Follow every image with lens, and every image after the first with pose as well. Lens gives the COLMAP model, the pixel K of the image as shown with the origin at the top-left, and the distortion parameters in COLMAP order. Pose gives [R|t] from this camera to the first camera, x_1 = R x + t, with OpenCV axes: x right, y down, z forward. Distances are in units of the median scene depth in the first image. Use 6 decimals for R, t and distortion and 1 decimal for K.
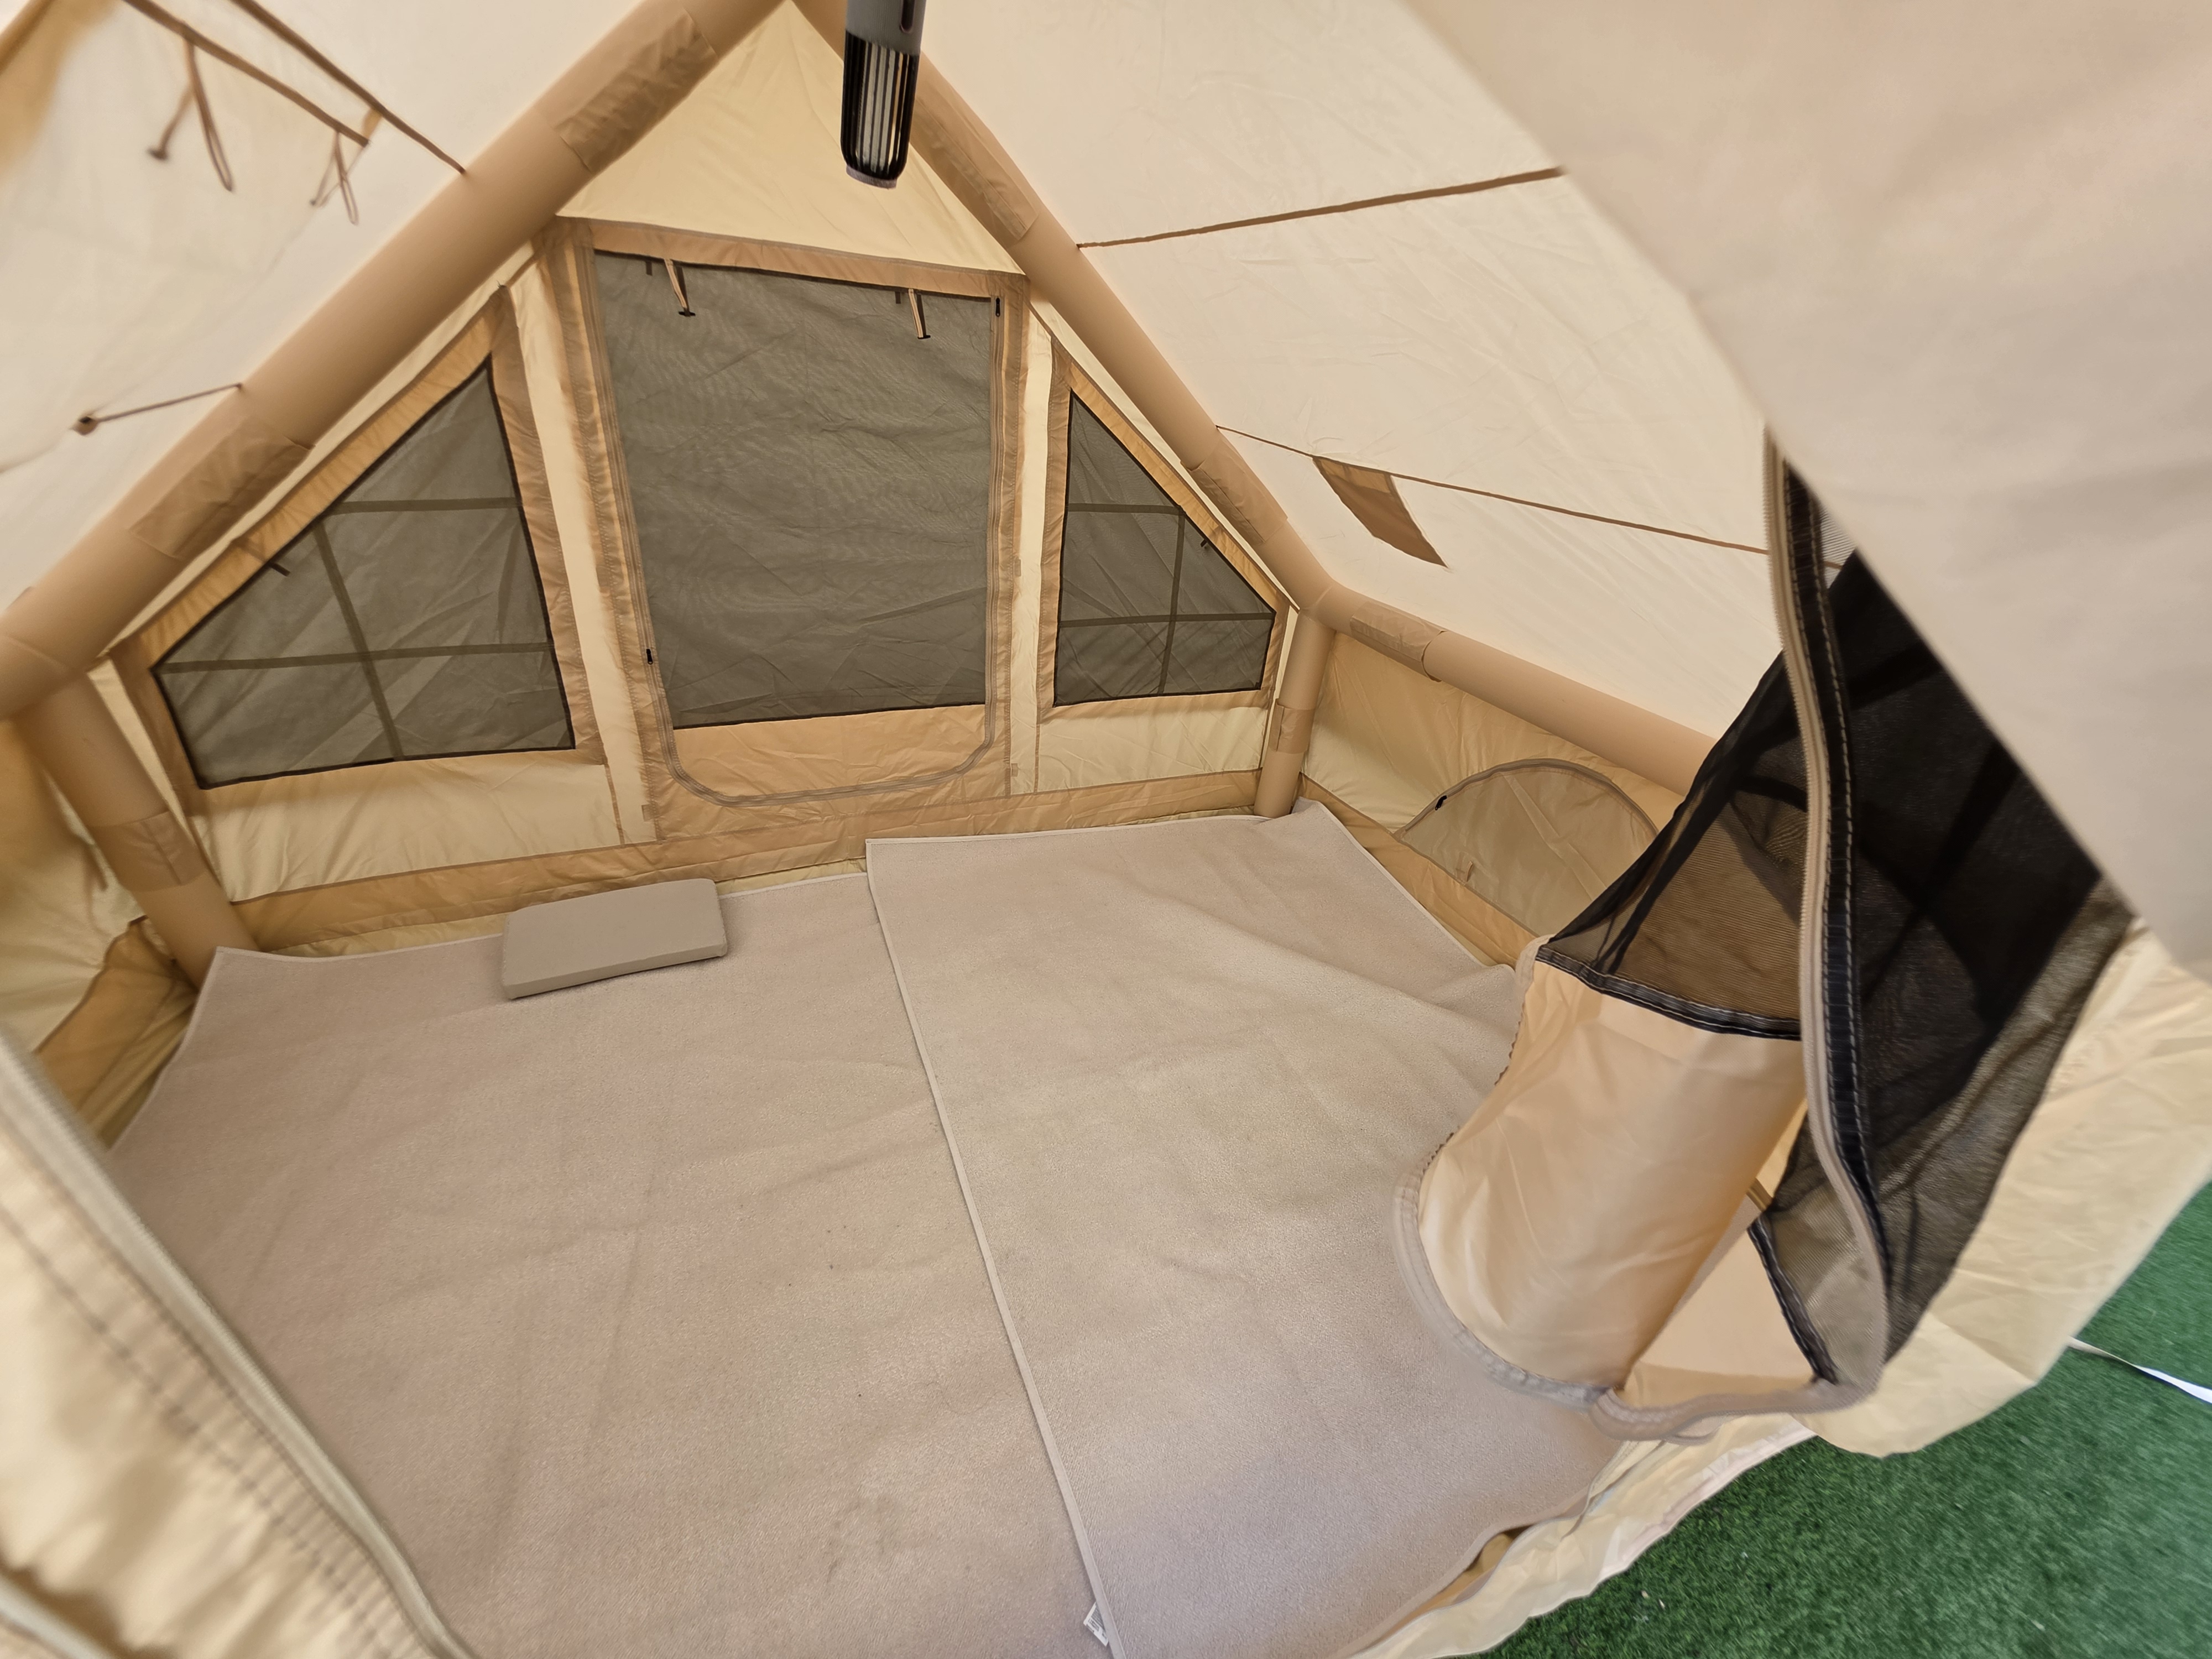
lens RADIAL K [[873.3, 0, 1106.7], [0, 873.3, 831.9], [0, 0, 1]] dist [-0.003542, 0.003286]
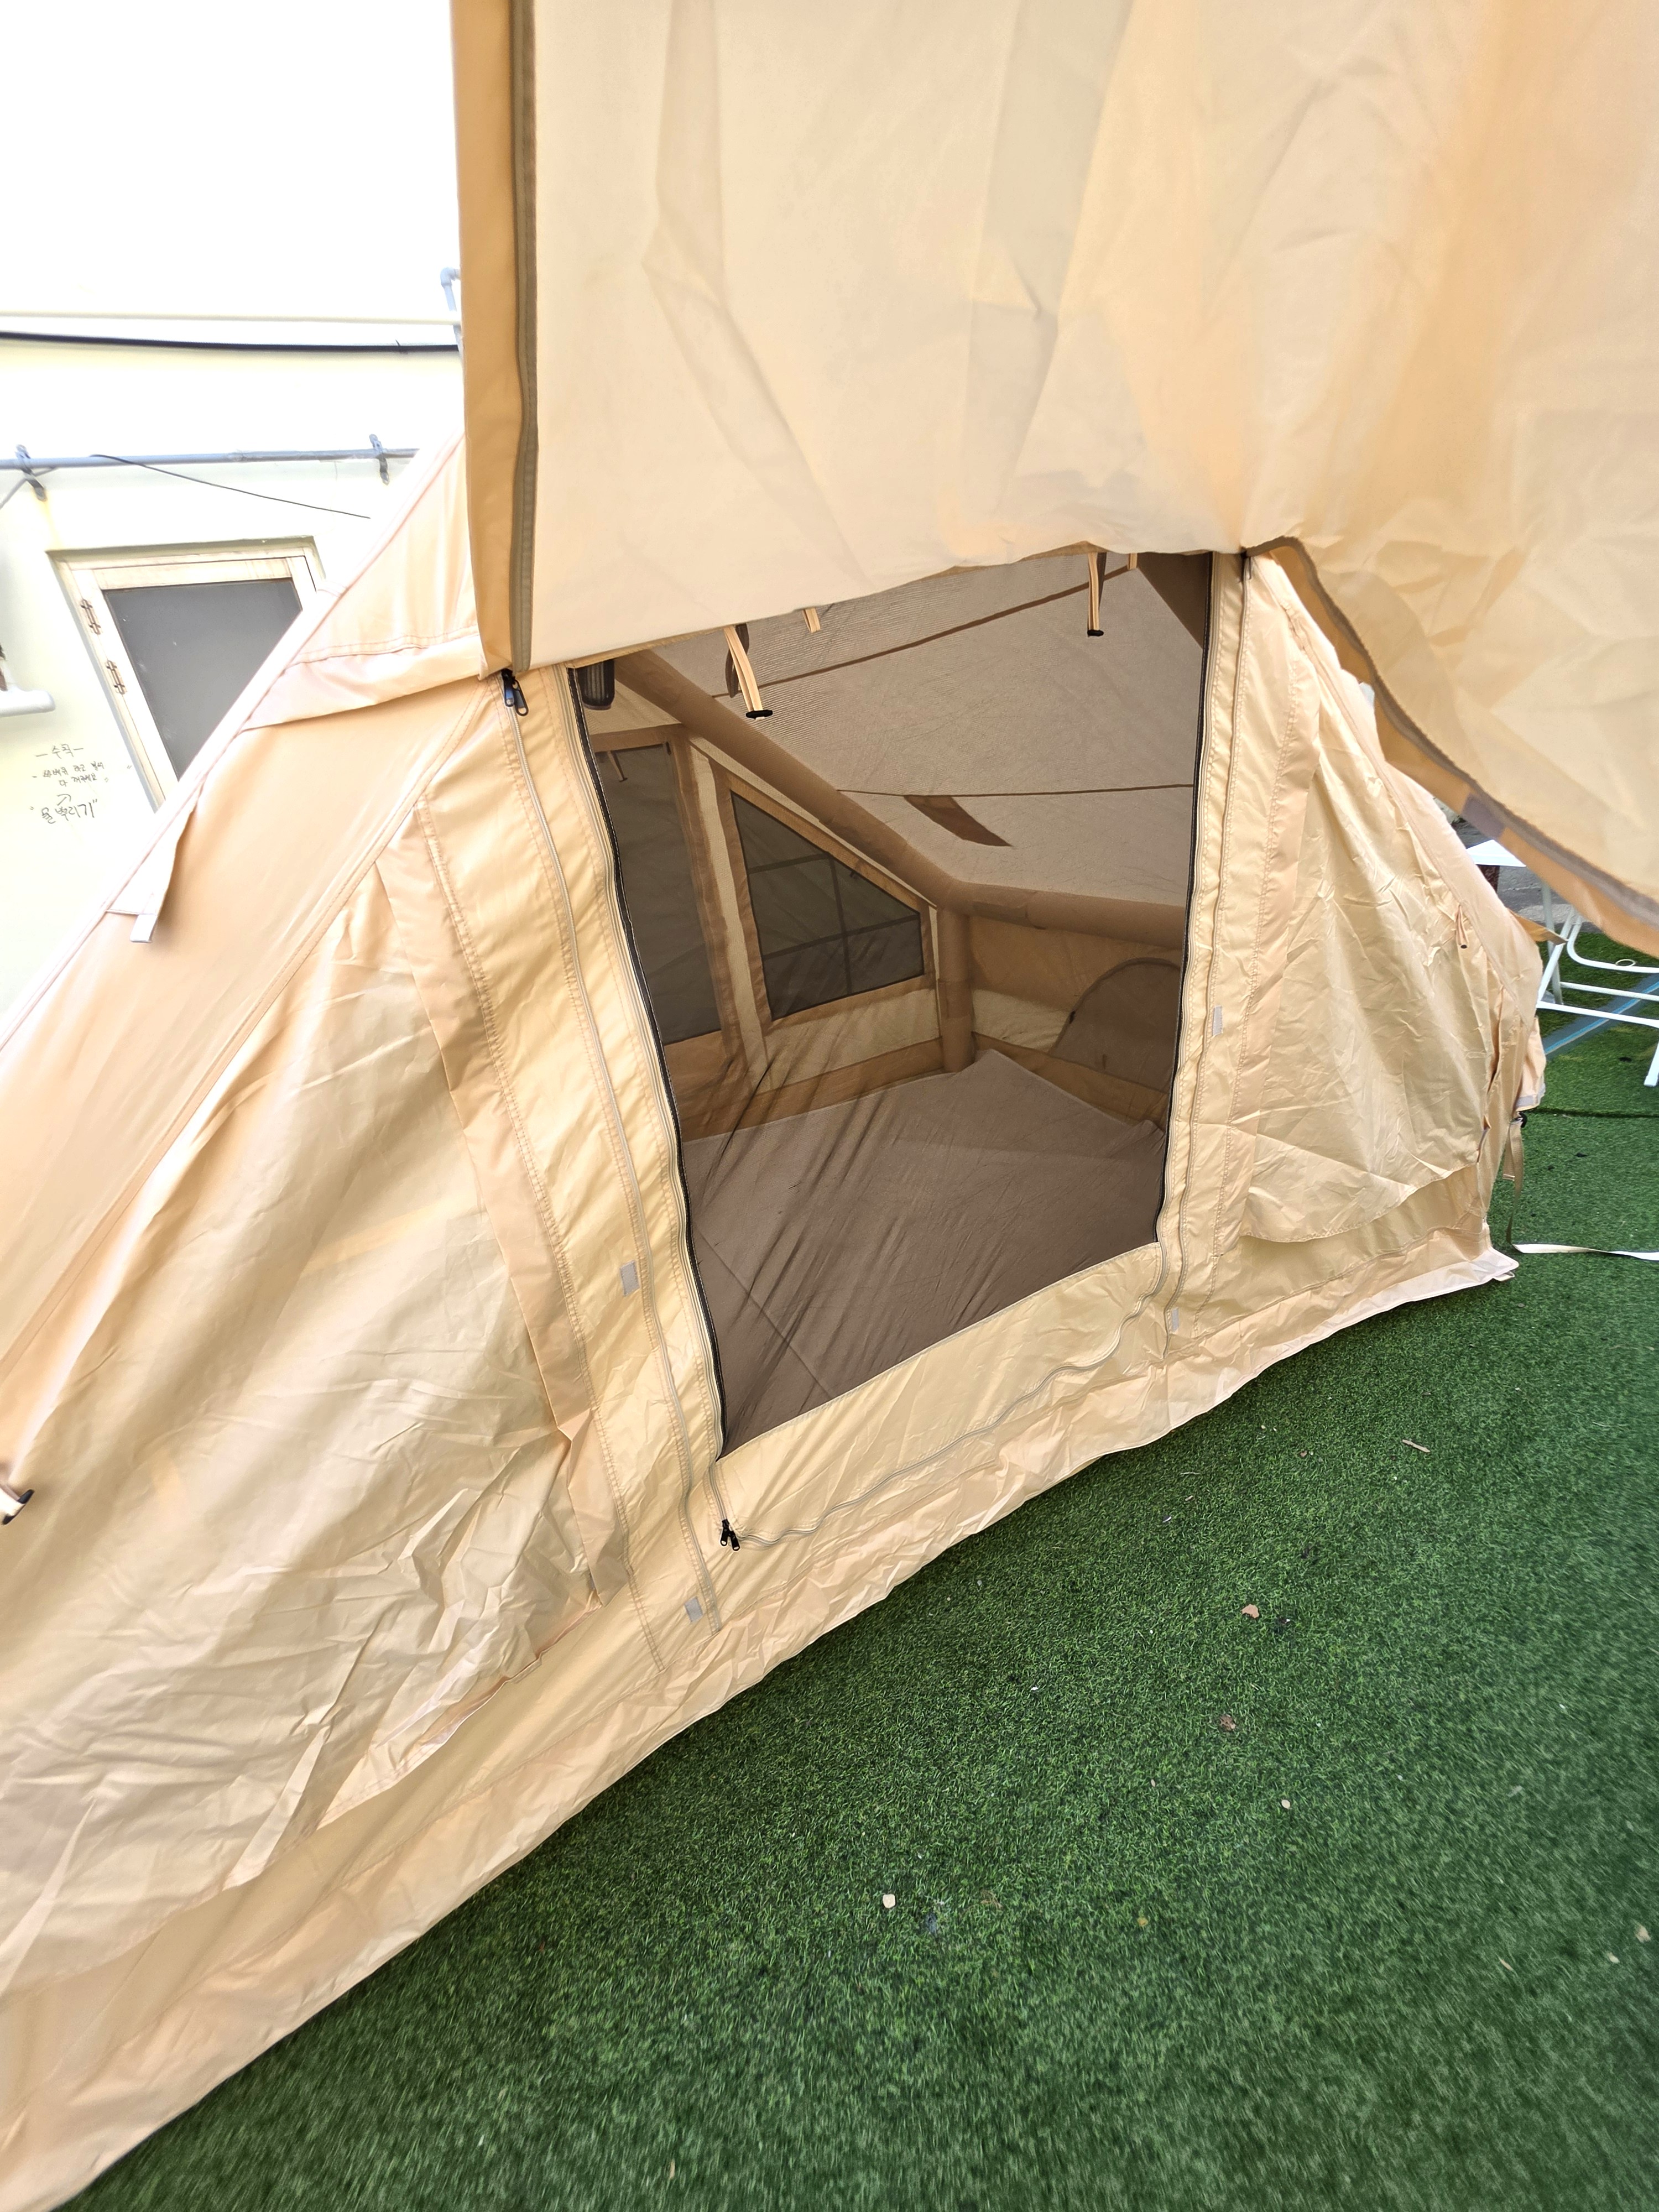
lens RADIAL K [[859.7, 0, 829.5], [0, 859.7, 1106.0], [0, 0, 1]] dist [0.002318, 0.003351]
pose [[0.972853, -0.231348, -0.005952, 0.004789], [0.229556, 0.967937, -0.101991, 0.171565], [0.029357, 0.097856, 0.994768, -0.340095]]
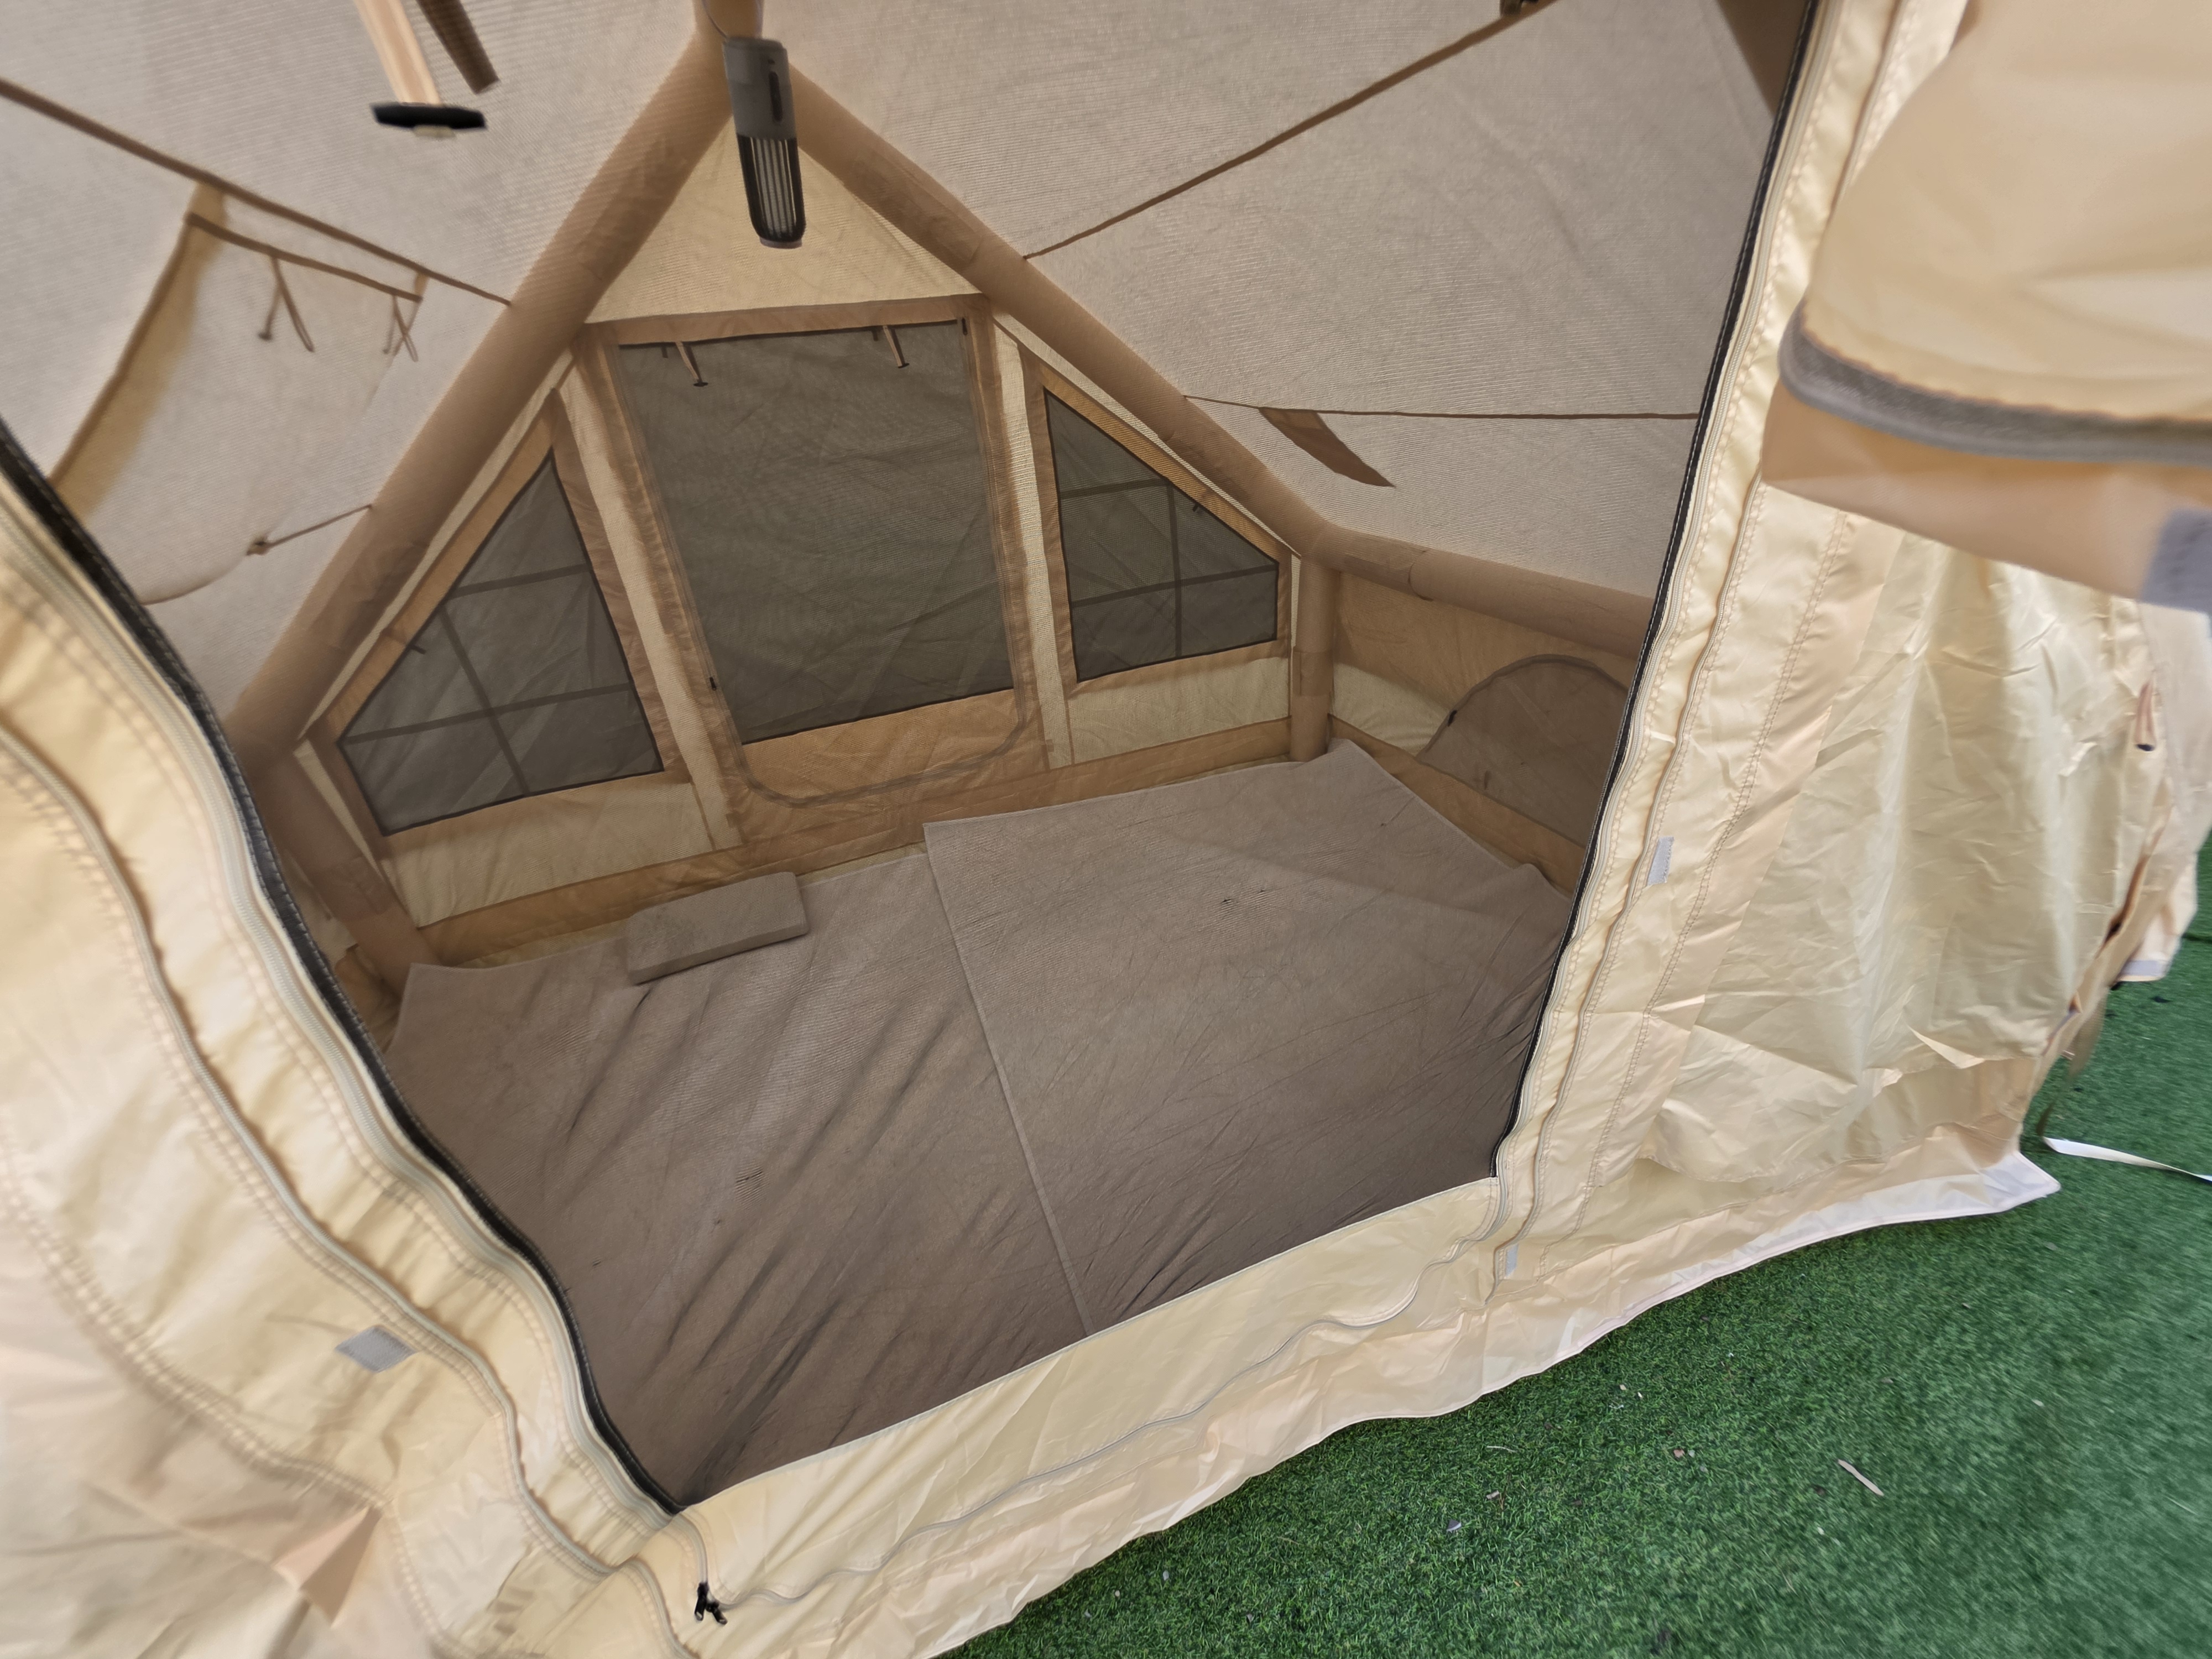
lens RADIAL K [[873.3, 0, 1106.7], [0, 873.3, 831.9], [0, 0, 1]] dist [-0.003542, 0.003286]
pose [[0.983708, -0.121563, -0.132444, 0.123433], [0.121081, 0.992573, -0.011720, 0.074118], [0.132885, -0.004507, 0.991121, -0.082825]]
